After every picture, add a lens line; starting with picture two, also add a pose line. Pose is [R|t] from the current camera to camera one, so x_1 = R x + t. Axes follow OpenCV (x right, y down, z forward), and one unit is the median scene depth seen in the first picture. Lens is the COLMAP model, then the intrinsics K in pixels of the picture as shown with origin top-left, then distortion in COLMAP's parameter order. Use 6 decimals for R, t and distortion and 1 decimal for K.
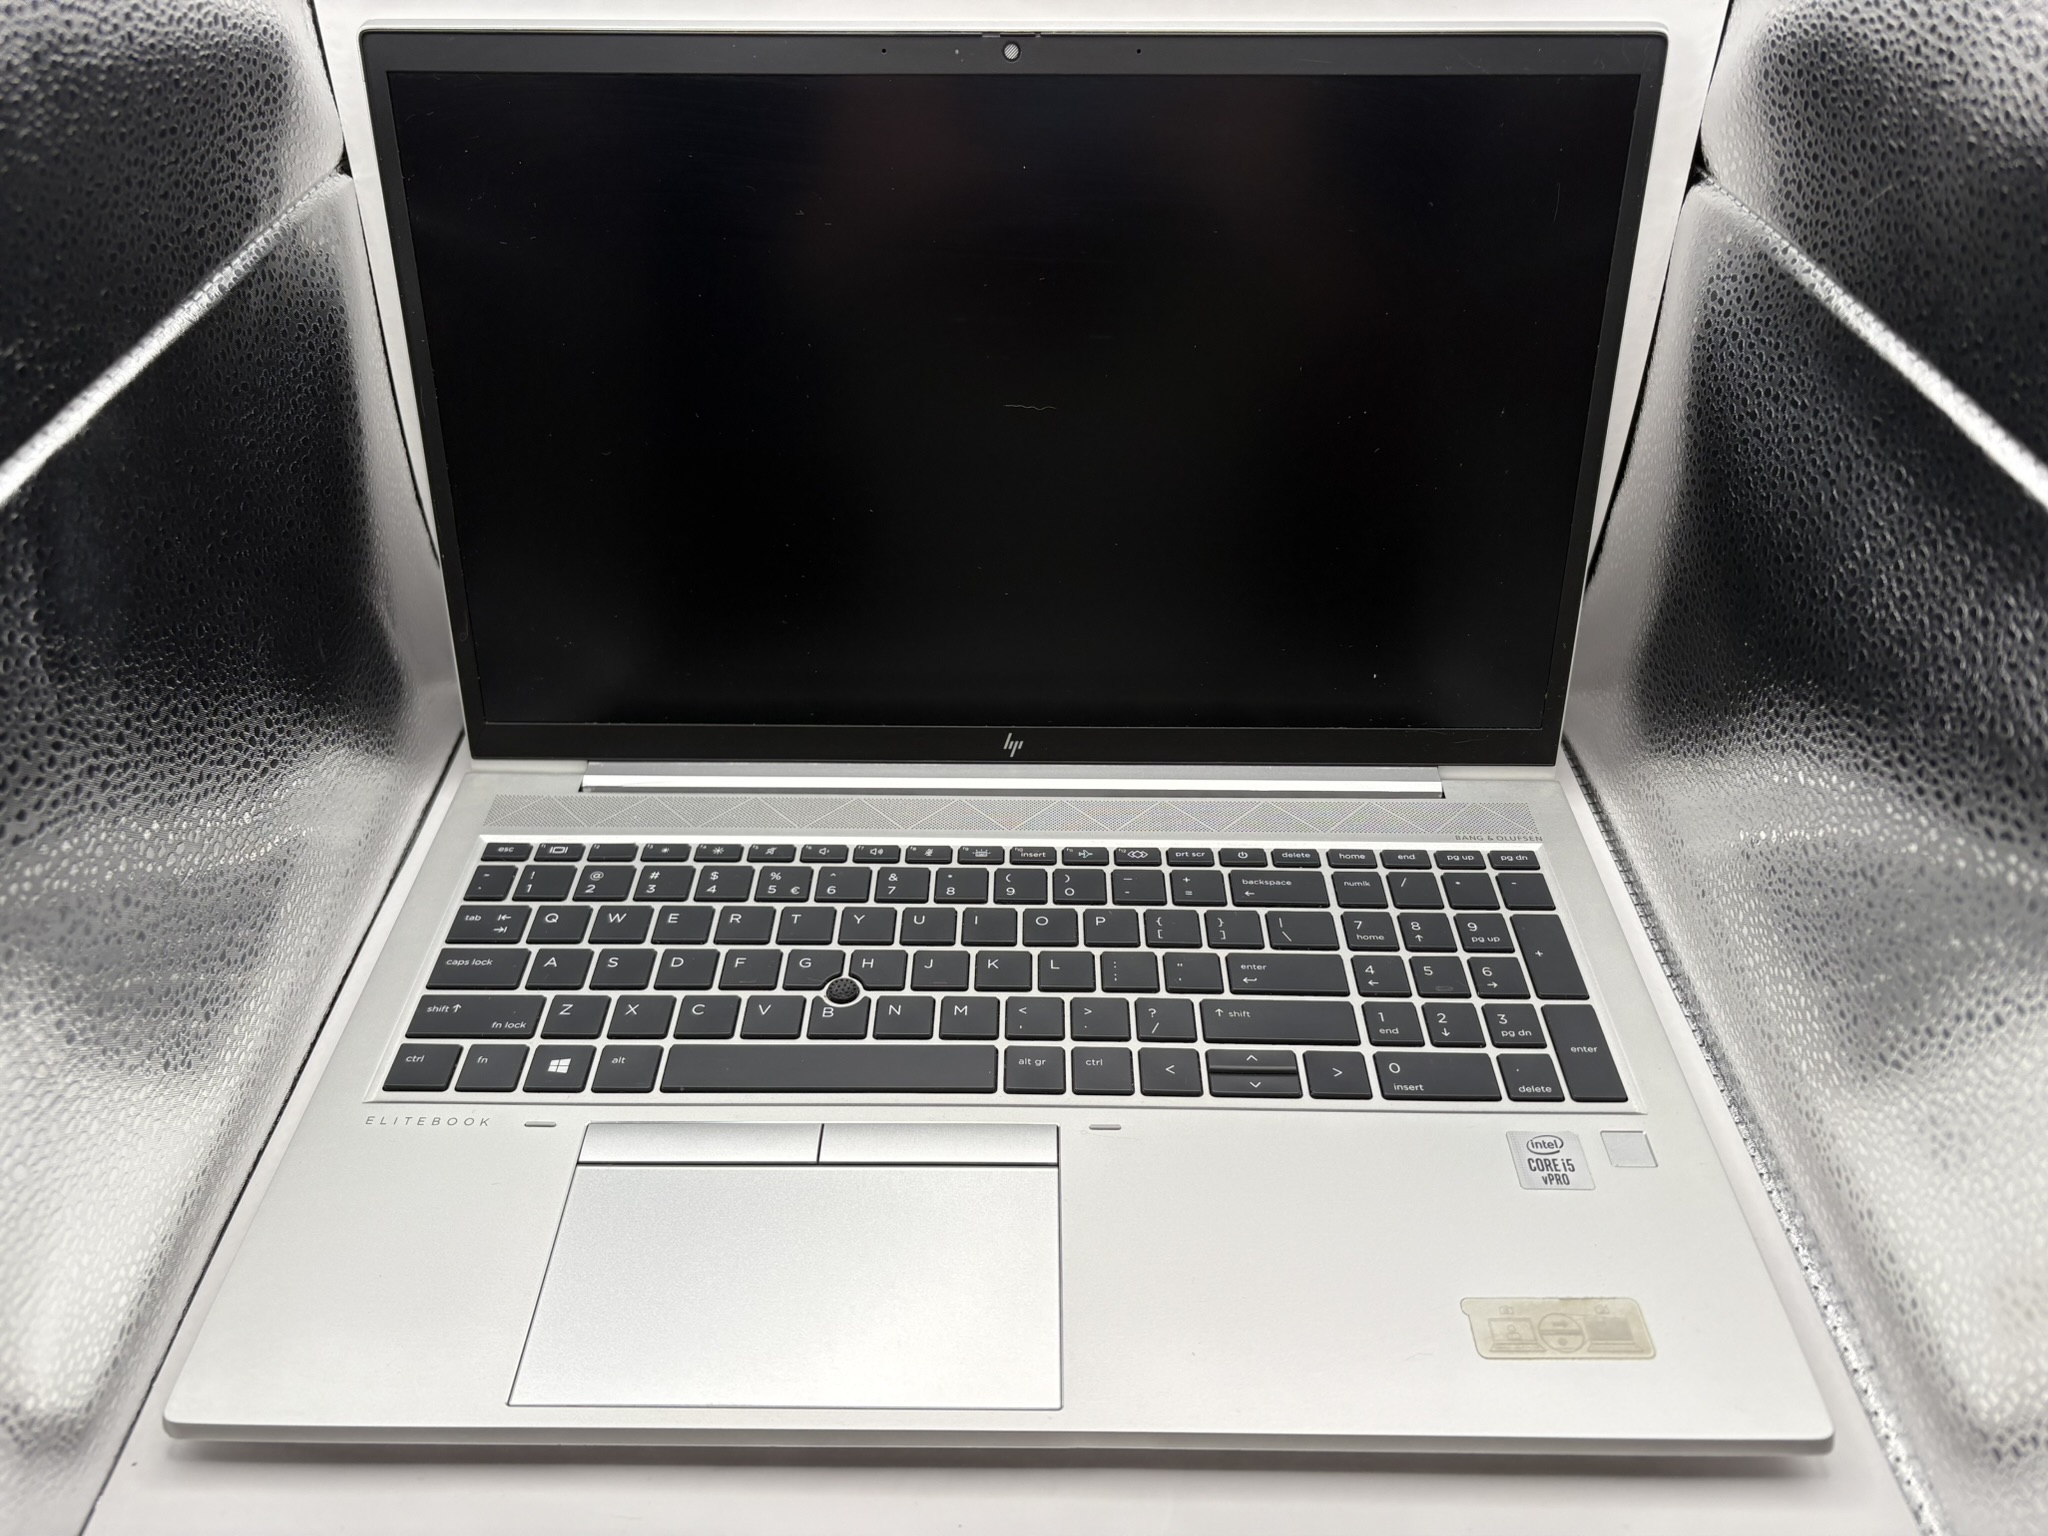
lens RADIAL K [[1571.1, 0, 1024.0], [0, 1571.1, 768.0], [0, 0, 1]] dist [0.043694, -0.067383]
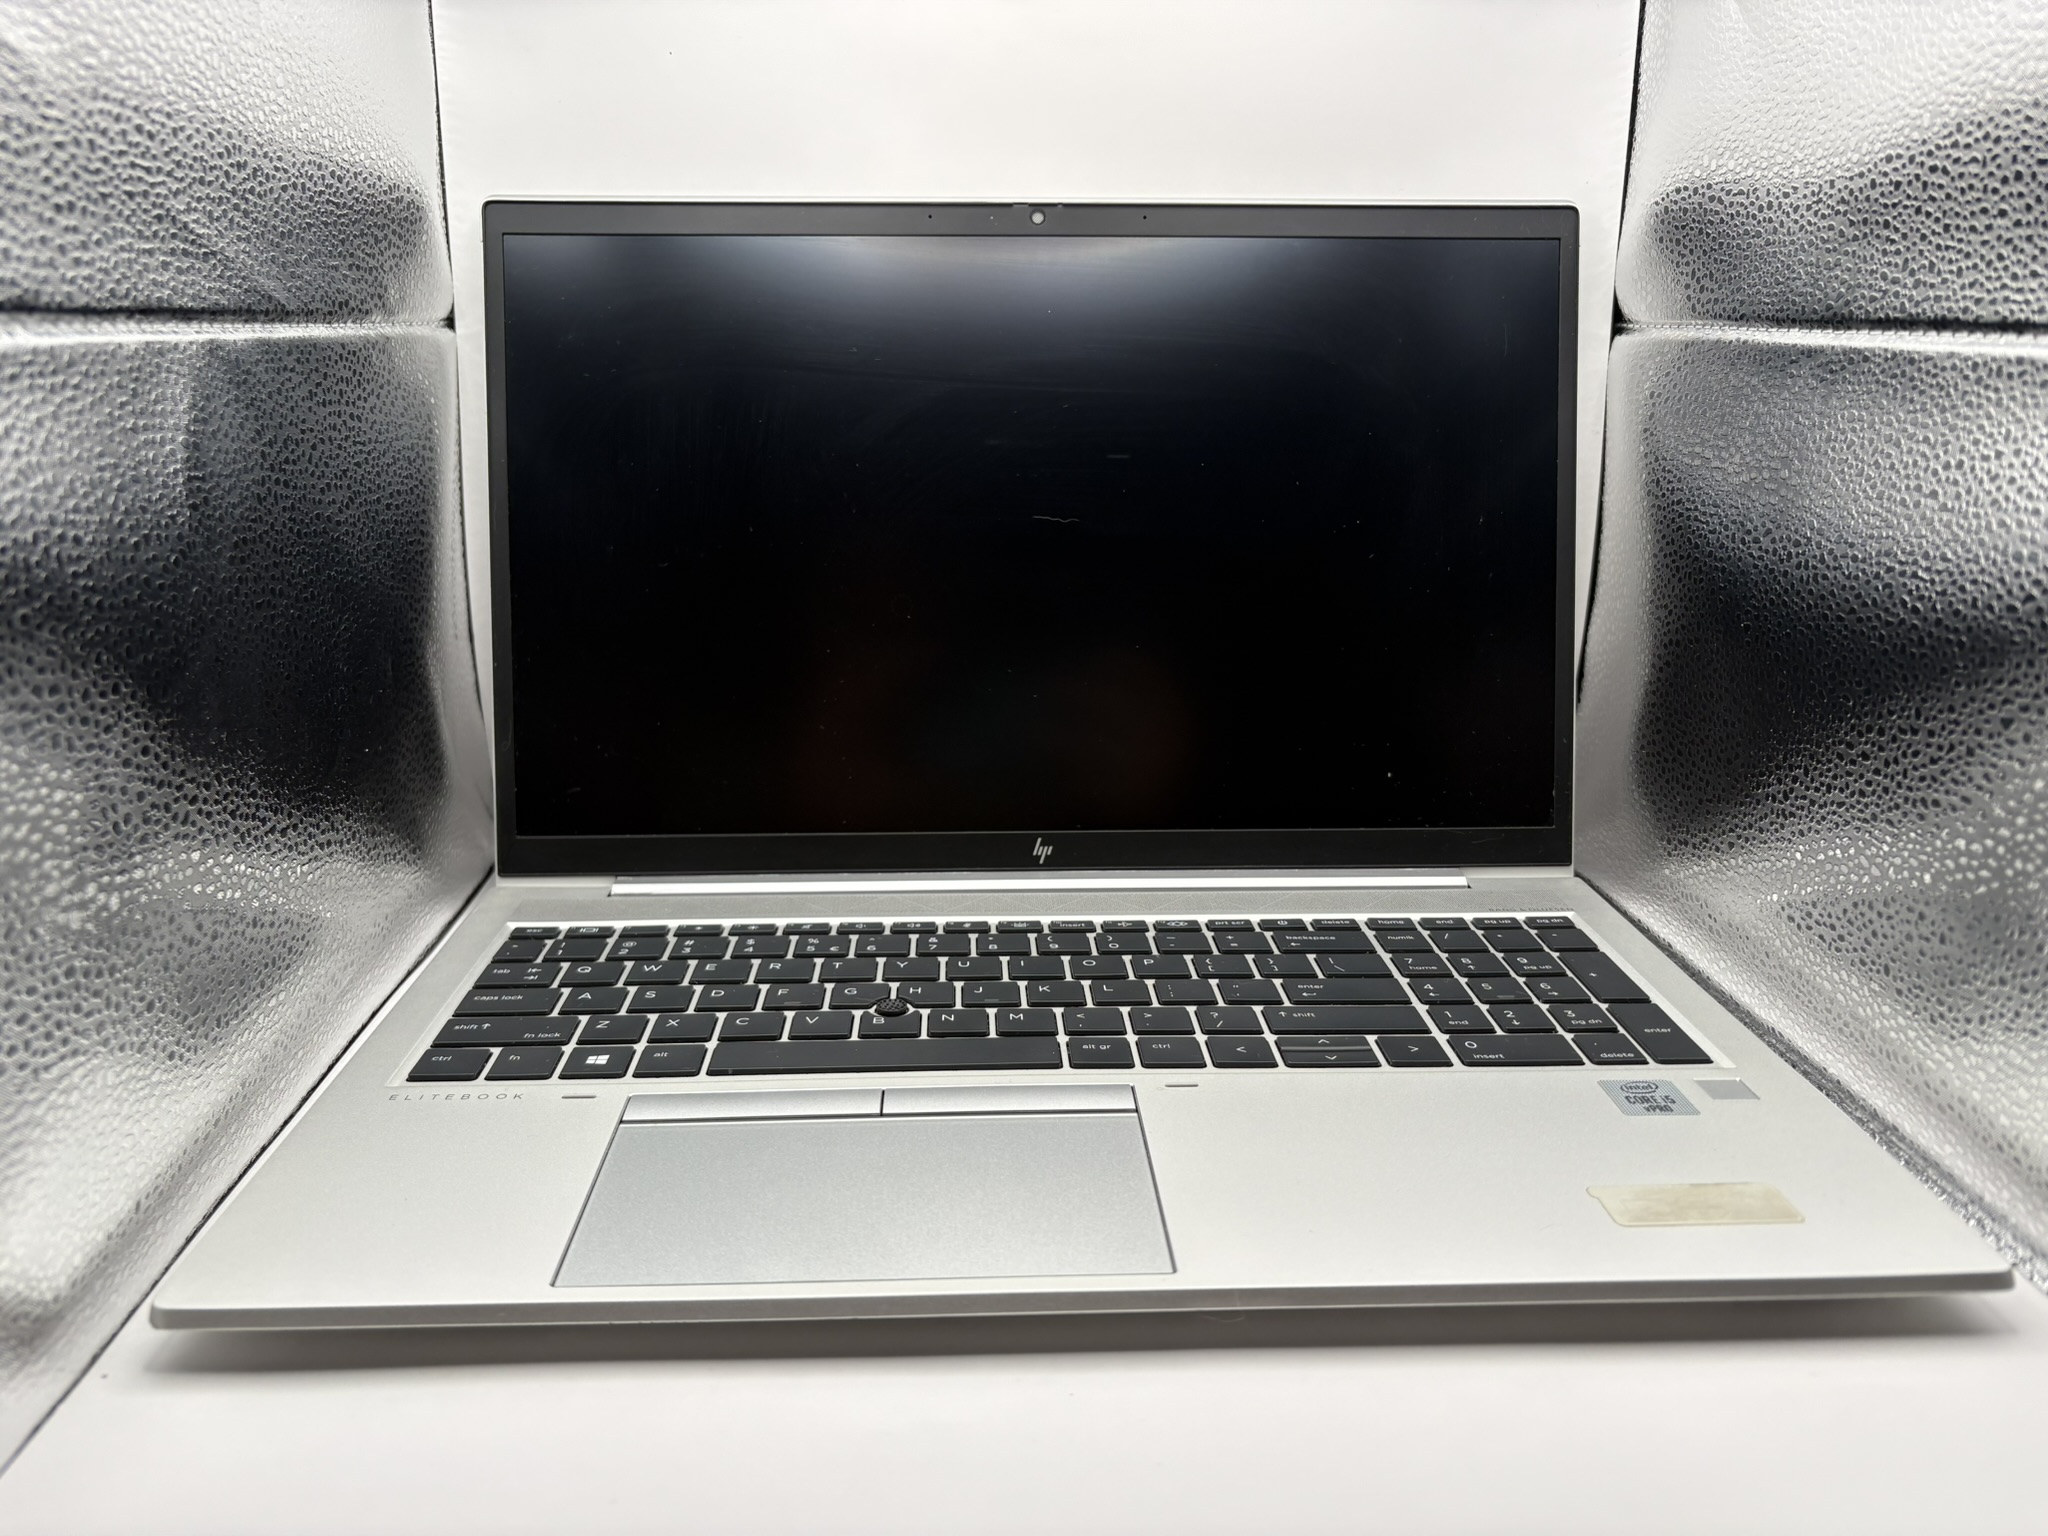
lens RADIAL K [[1585.1, 0, 1013.6], [0, 1585.1, 777.4], [0, 0, 1]] dist [0.051925, -0.077168]
pose [[0.998938, -0.011099, 0.044725, -0.081043], [0.026965, 0.927830, -0.372028, 0.368080], [-0.037368, 0.372839, 0.927143, 0.042020]]
